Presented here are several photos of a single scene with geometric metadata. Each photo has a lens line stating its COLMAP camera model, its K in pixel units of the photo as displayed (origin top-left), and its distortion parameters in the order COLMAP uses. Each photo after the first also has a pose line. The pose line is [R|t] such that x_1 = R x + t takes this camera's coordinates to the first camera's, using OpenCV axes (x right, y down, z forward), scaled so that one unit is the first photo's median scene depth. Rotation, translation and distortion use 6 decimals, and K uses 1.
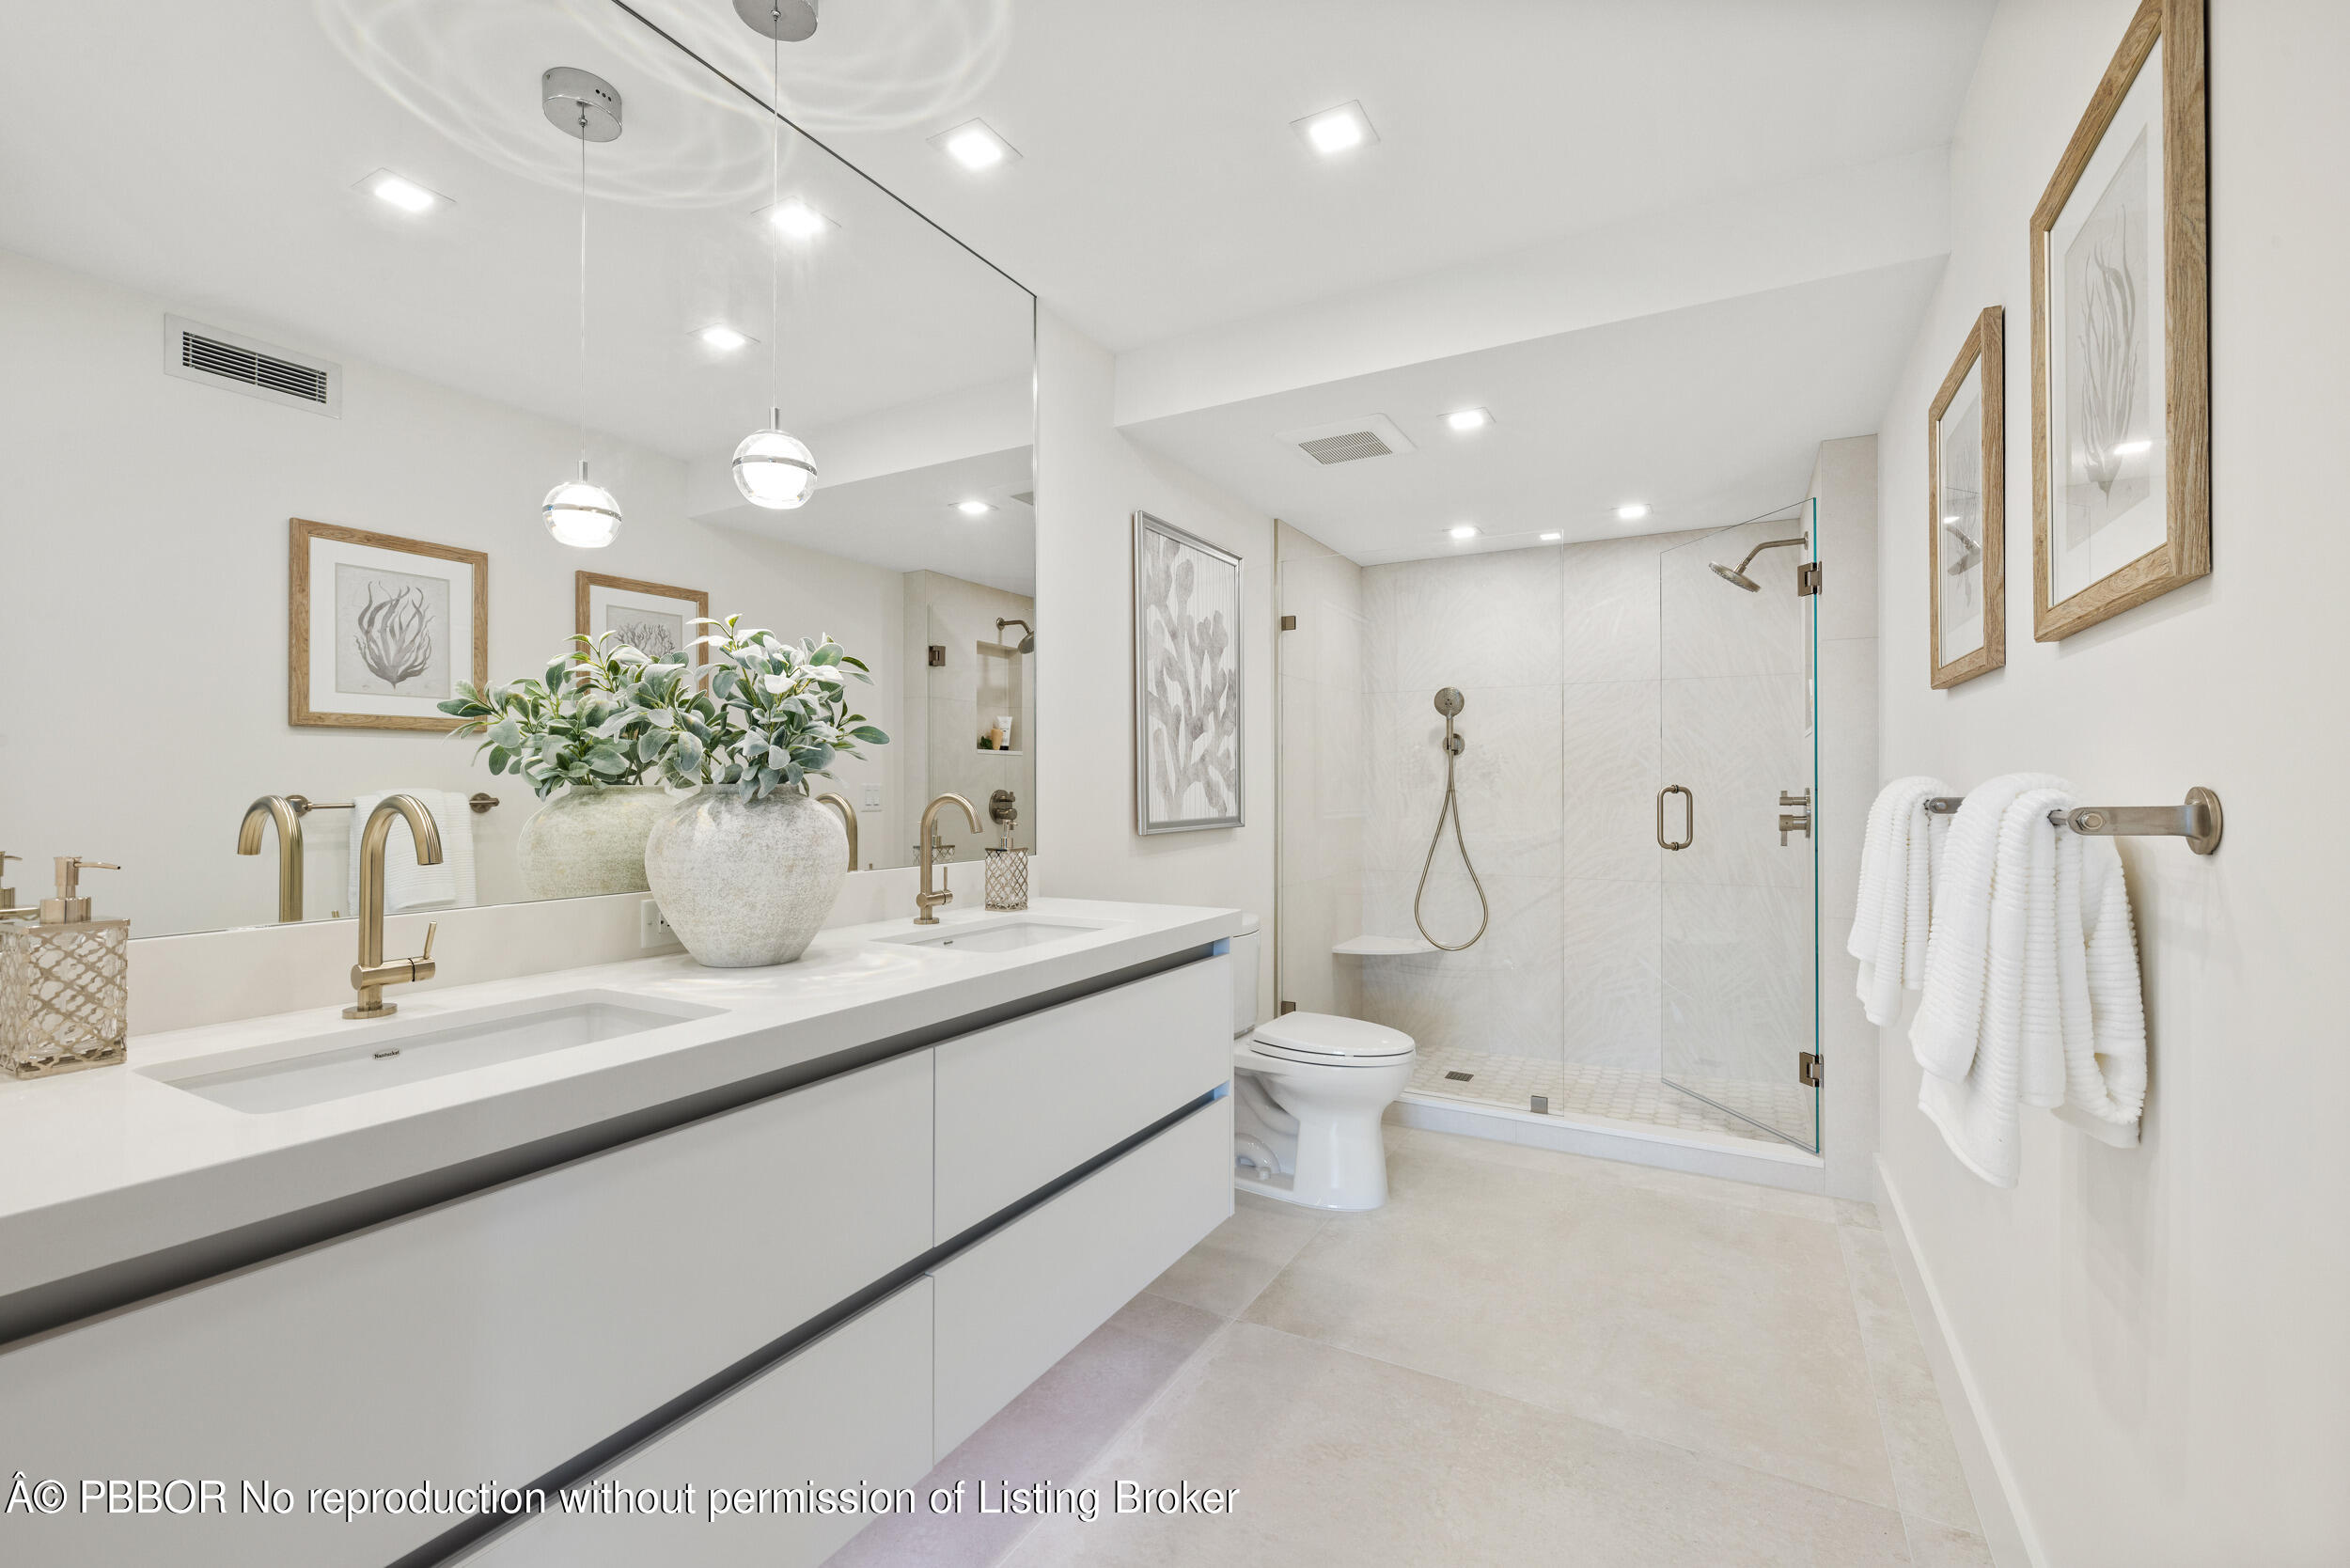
lens RADIAL K [[988.3, 0, 1178.9], [0, 988.3, 780.0], [0, 0, 1]] dist [0.002122, -0.000484]
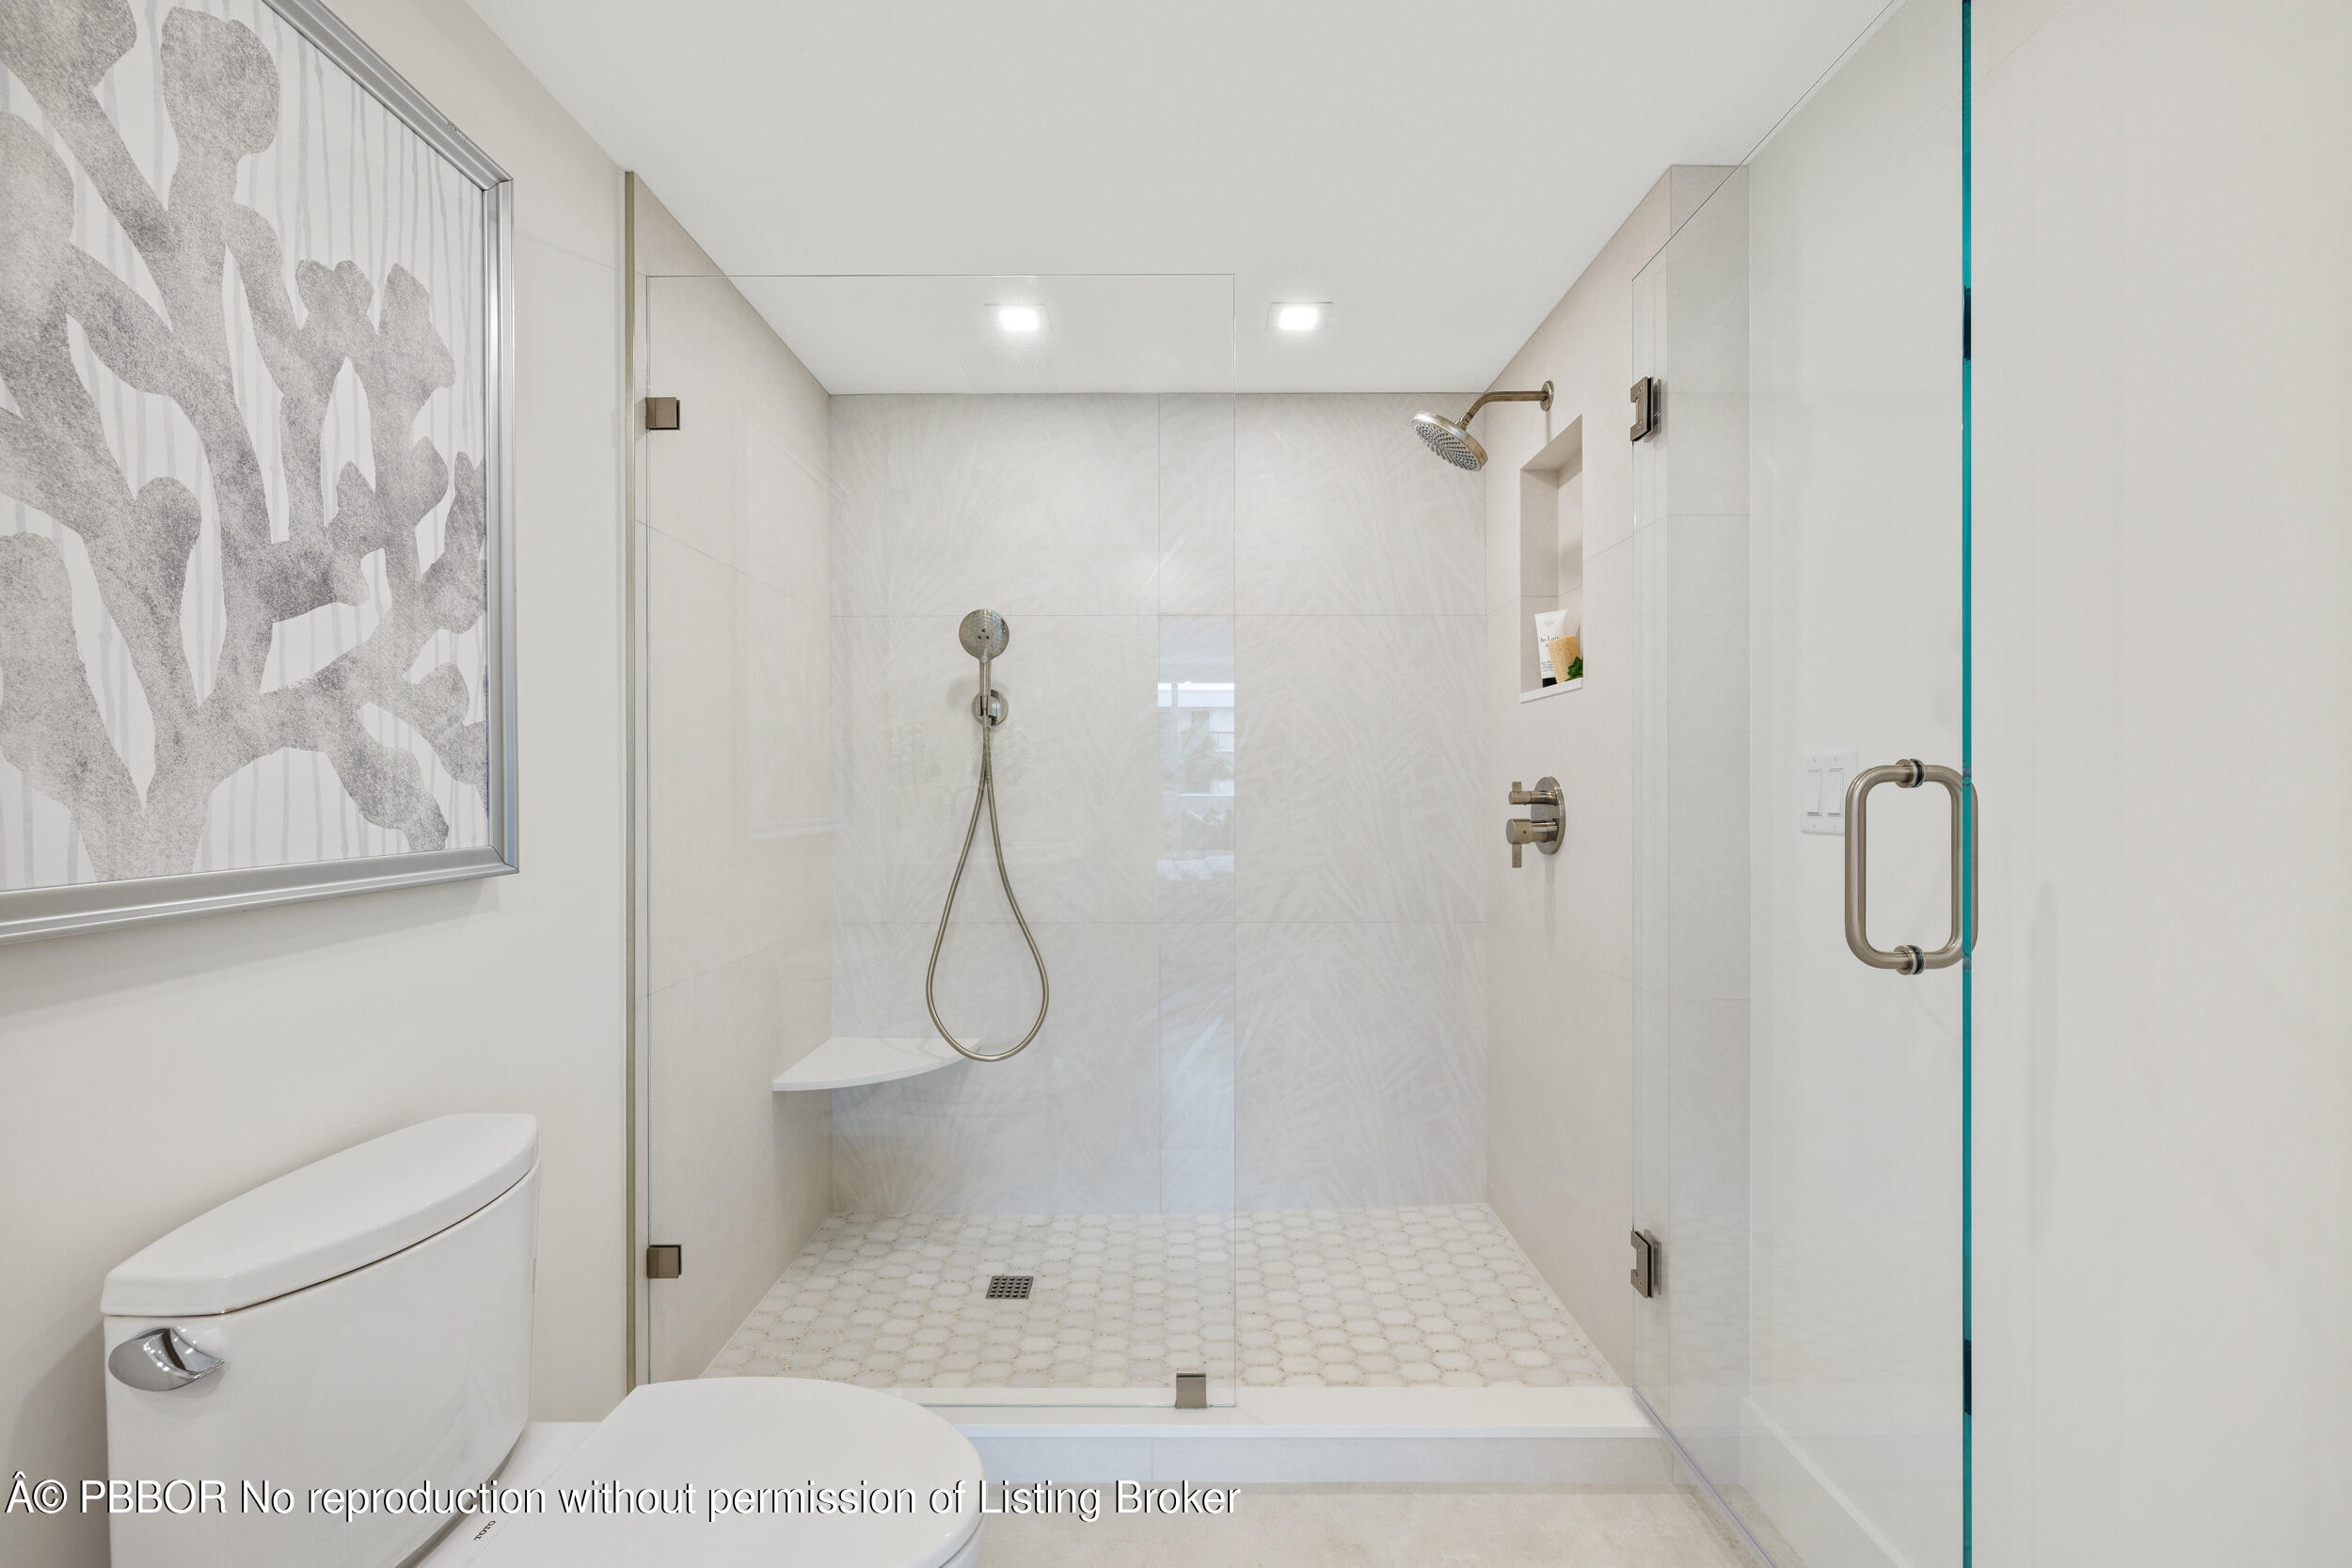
lens RADIAL K [[989.1, 0, 1177.0], [0, 989.1, 790.4], [0, 0, 1]] dist [0.002122, -0.000484]
pose [[0.867314, -0.001758, 0.497758, 0.097823], [-0.006092, 0.999881, 0.014148, 0.007709], [-0.497724, -0.015303, 0.867200, 0.536379]]
